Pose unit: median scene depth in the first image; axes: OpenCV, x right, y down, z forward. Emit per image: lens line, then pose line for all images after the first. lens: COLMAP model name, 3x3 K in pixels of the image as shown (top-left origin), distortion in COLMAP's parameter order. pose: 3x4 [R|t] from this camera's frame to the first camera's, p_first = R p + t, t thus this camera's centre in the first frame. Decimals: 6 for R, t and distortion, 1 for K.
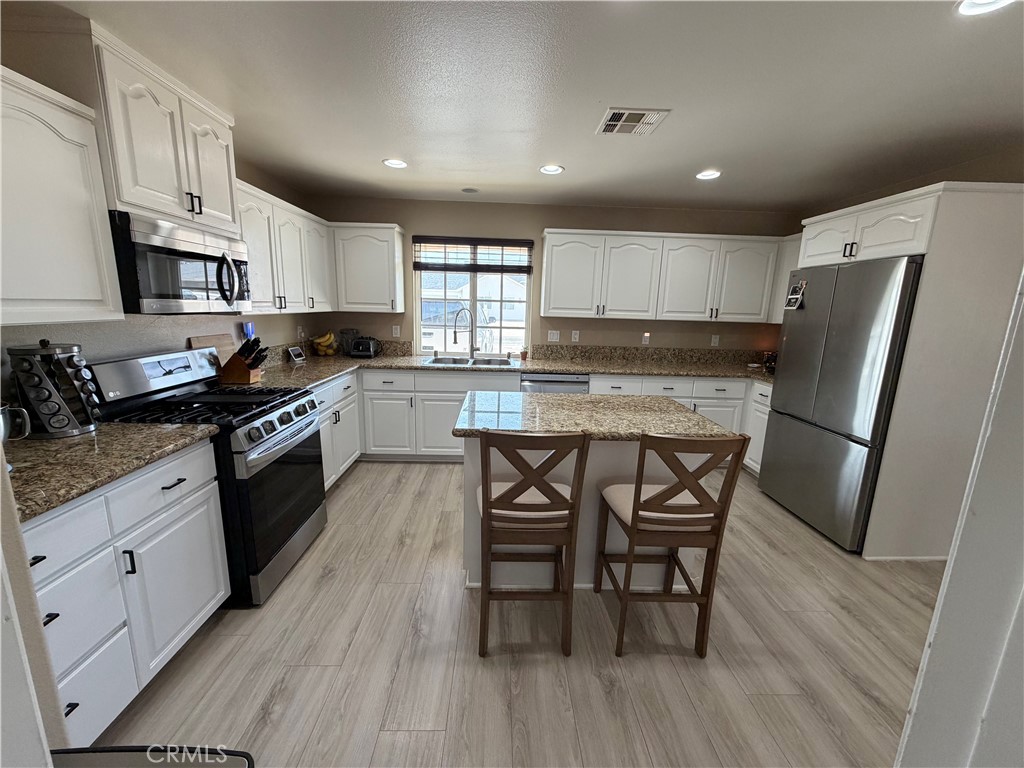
lens RADIAL K [[407.3, 0, 510.4], [0, 407.3, 385.4], [0, 0, 1]] dist [-0.001600, 0.000475]
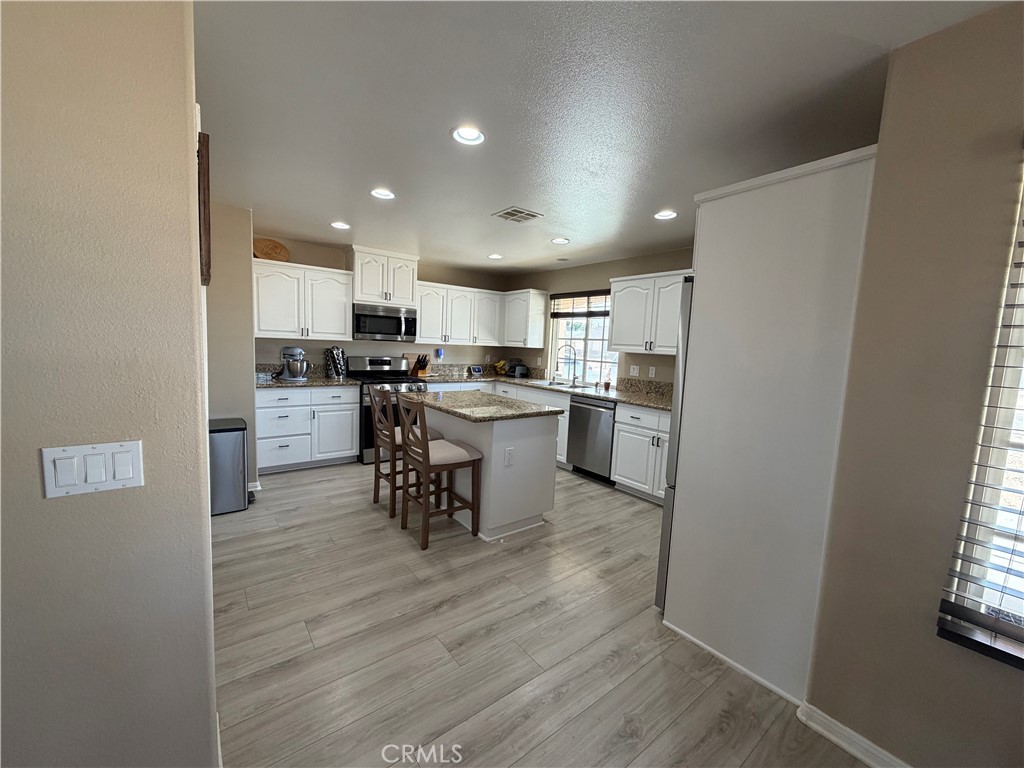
lens RADIAL K [[407.3, 0, 510.4], [0, 407.3, 385.4], [0, 0, 1]] dist [-0.001600, 0.000475]
pose [[0.592366, 0.080334, -0.801654, 0.901439], [-0.182310, 0.982573, -0.036251, 0.020339], [0.784771, 0.167623, 0.596689, 0.106955]]
